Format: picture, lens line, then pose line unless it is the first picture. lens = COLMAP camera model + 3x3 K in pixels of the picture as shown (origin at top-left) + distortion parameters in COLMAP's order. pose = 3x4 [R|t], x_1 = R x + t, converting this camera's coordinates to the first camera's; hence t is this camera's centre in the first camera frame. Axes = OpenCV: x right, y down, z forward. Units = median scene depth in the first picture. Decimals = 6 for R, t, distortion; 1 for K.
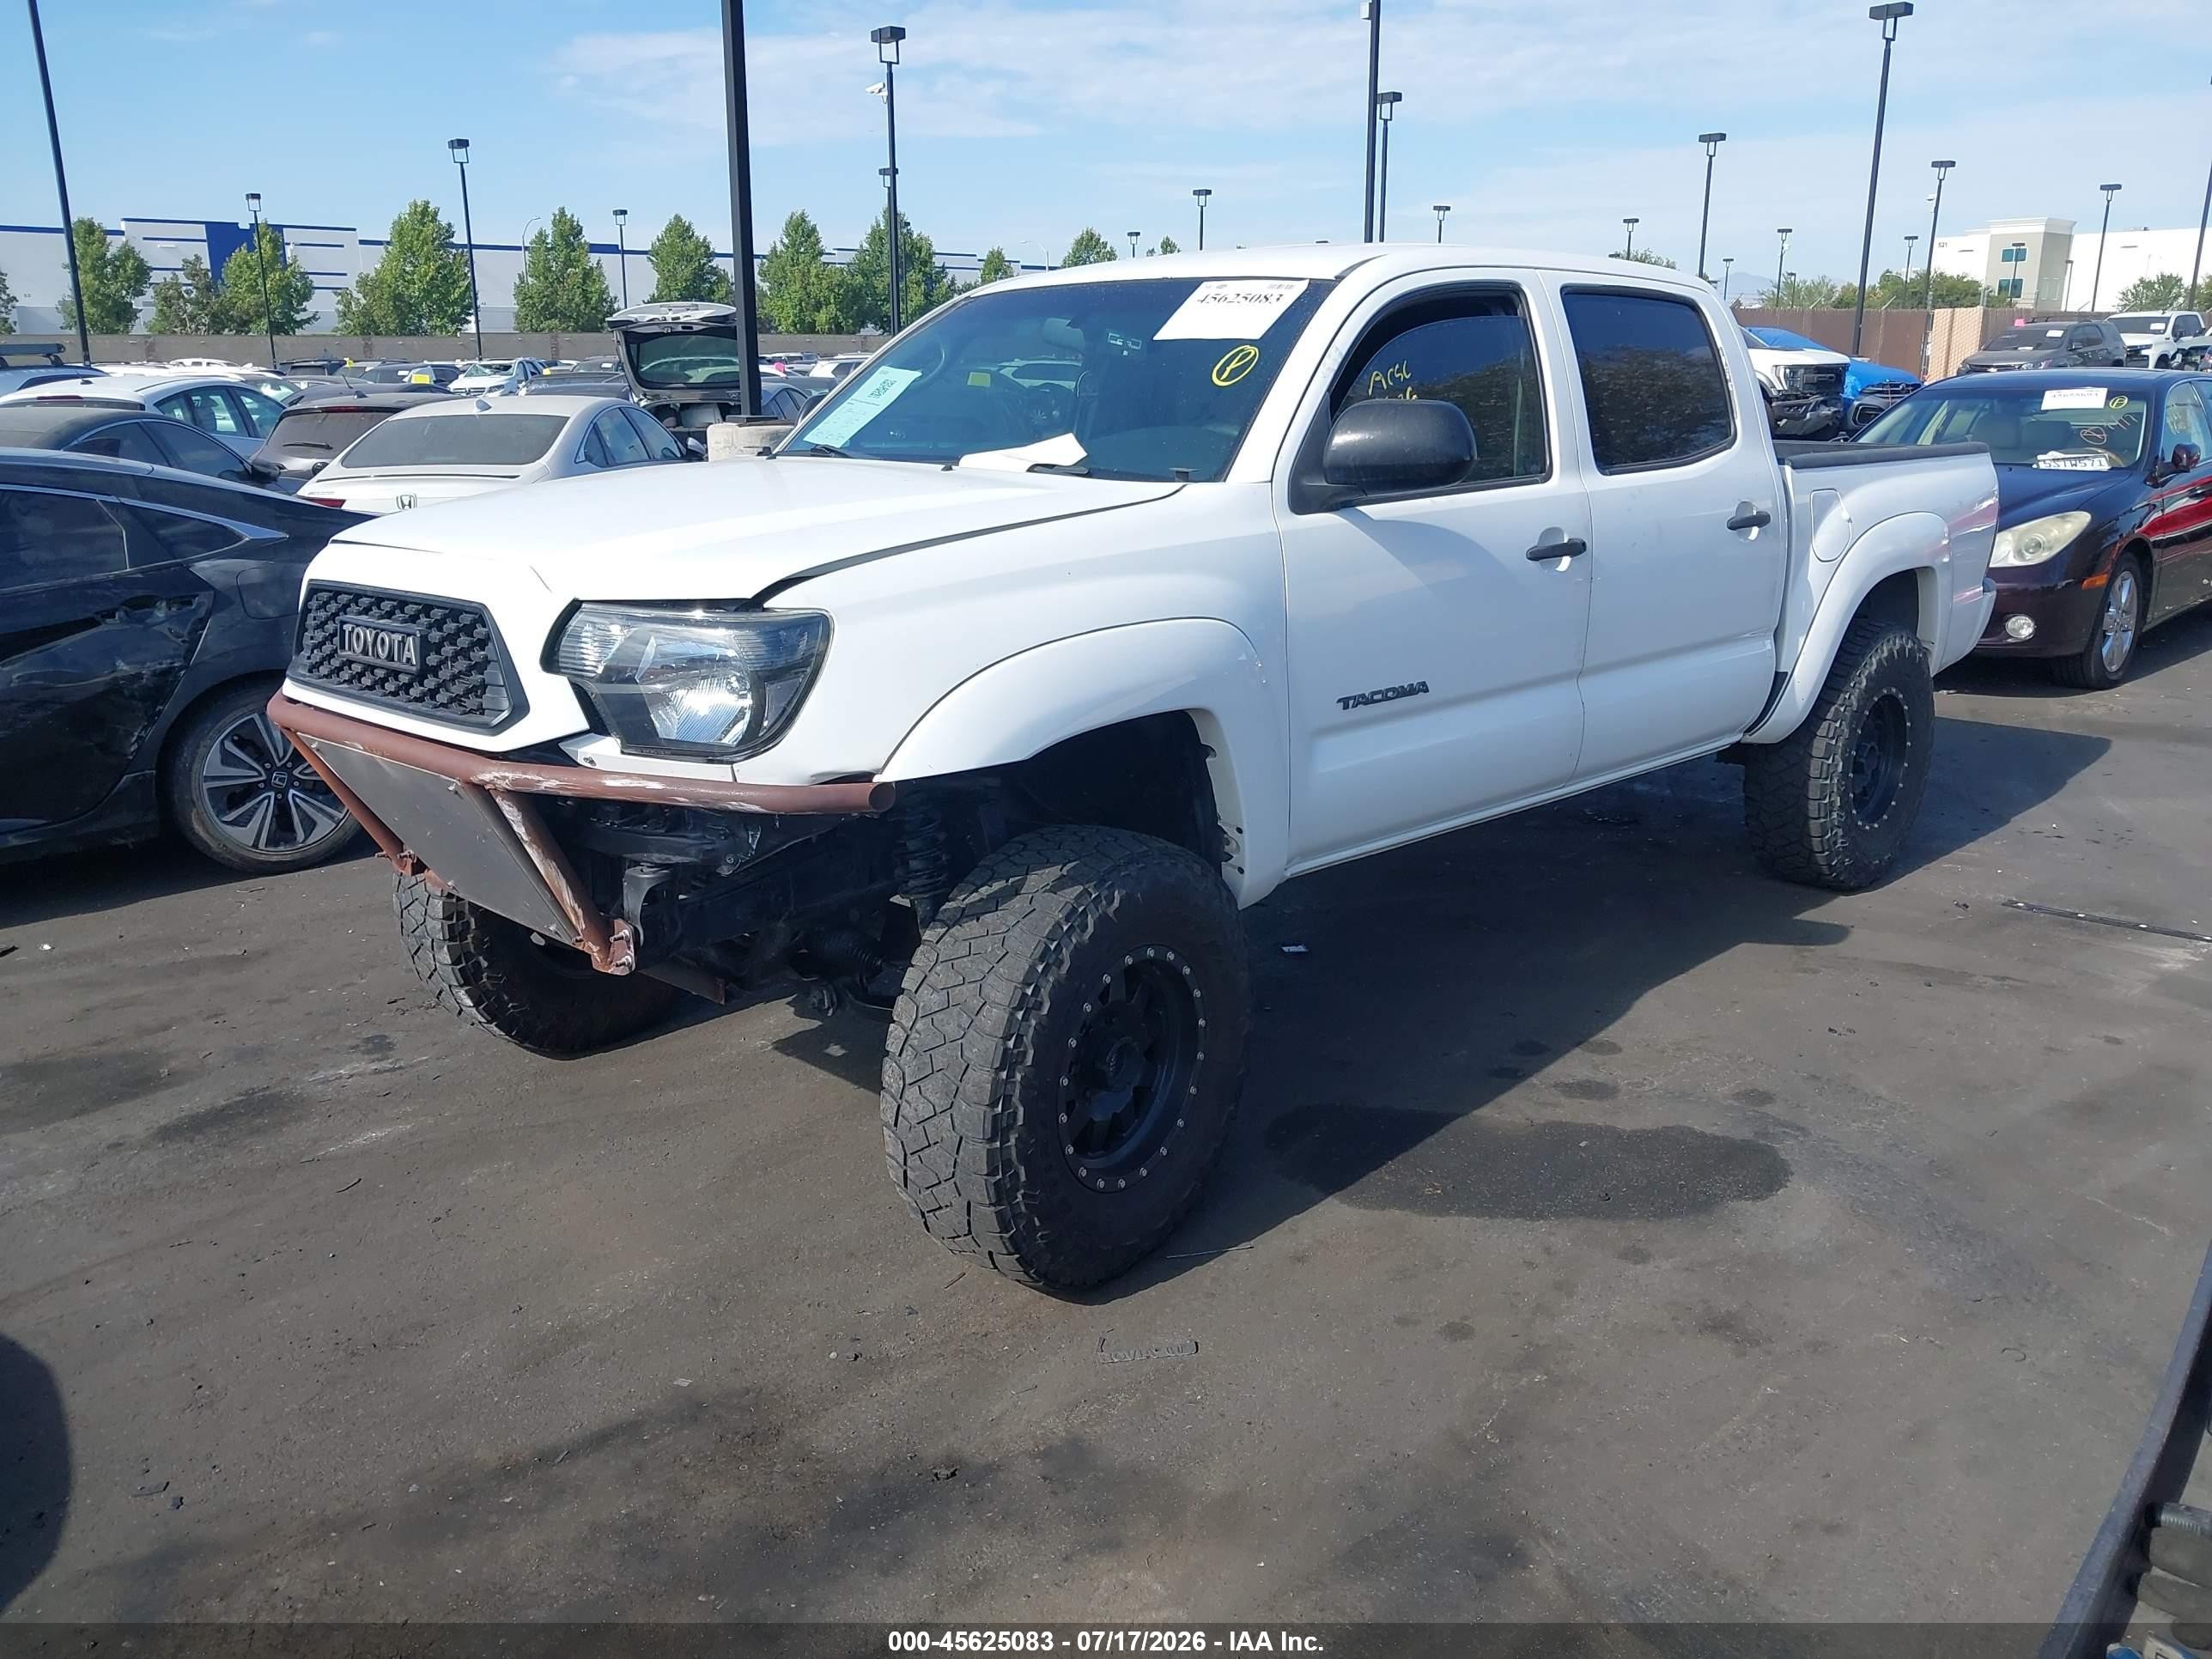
lens RADIAL K [[1759.0, 0, 1115.2], [0, 1759.0, 841.1], [0, 0, 1]] dist [0.005293, 0.001441]
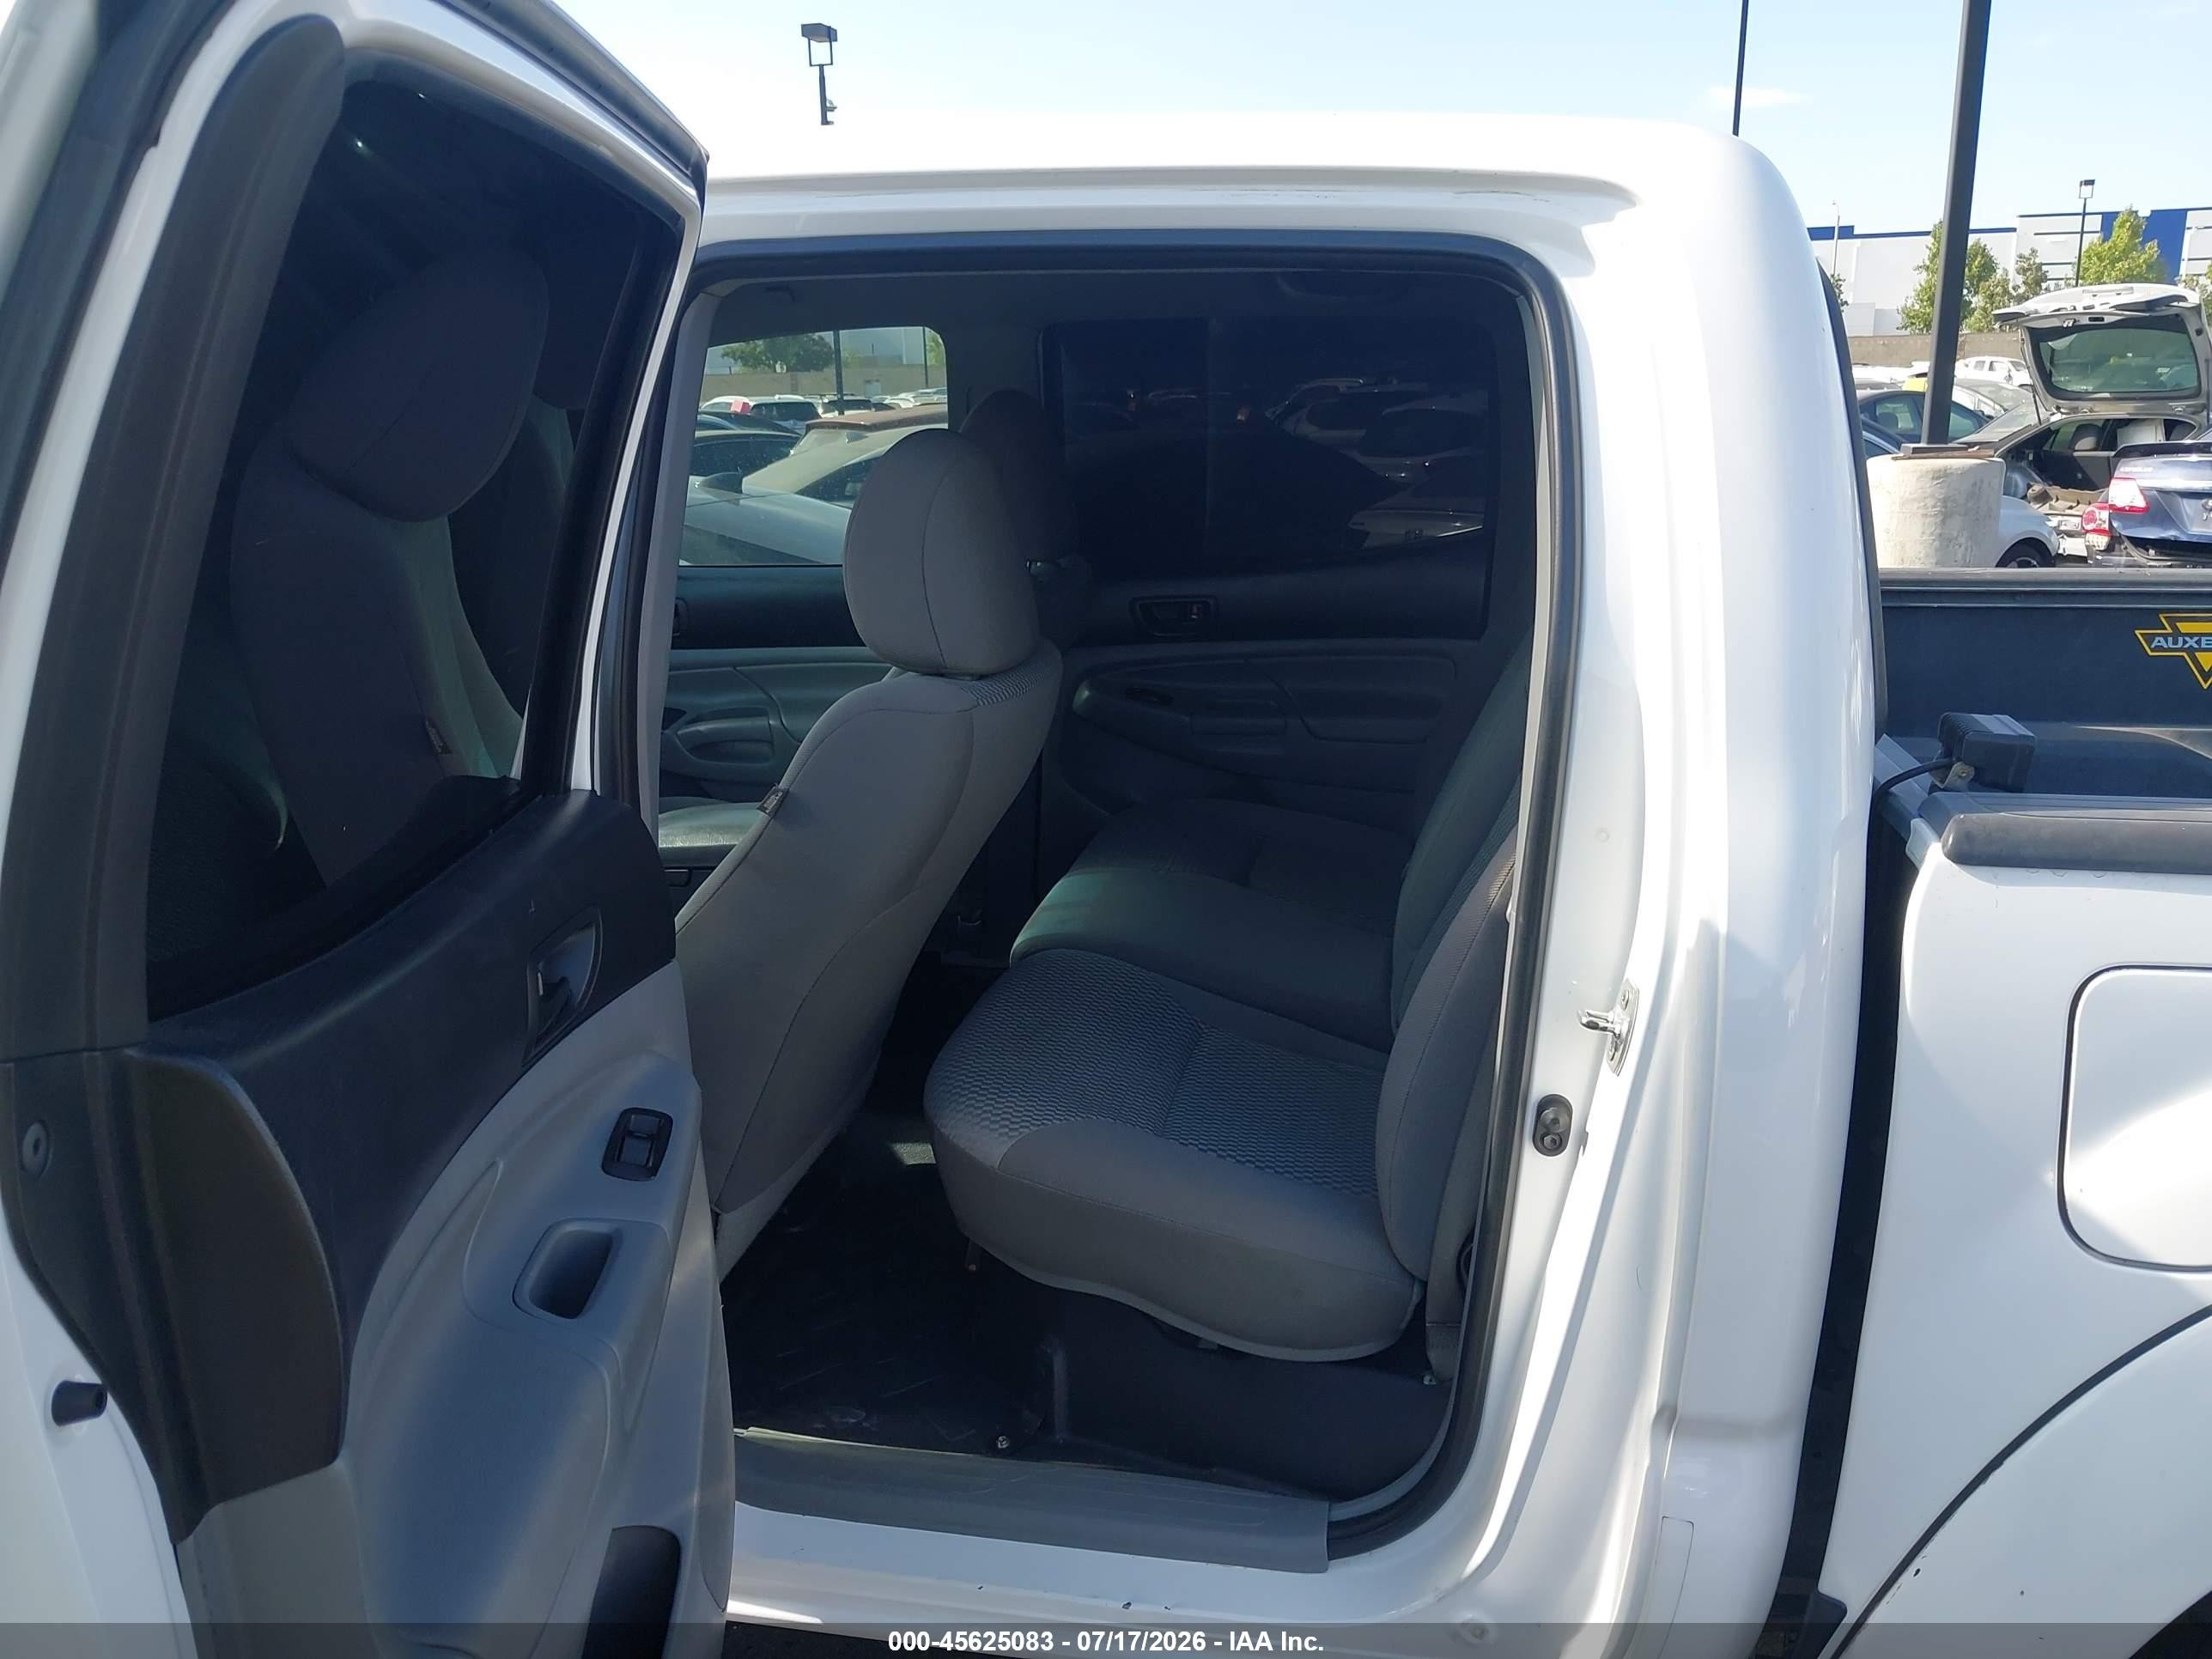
lens RADIAL K [[1749.9, 0, 1106.0], [0, 1749.9, 829.5], [0, 0, 1]] dist [0.006098, 0.004480]
pose [[0.560241, 0.202409, -0.803219, 0.618813], [-0.204268, 0.973498, 0.102843, -0.262502], [0.802748, 0.106455, 0.586740, 0.909419]]
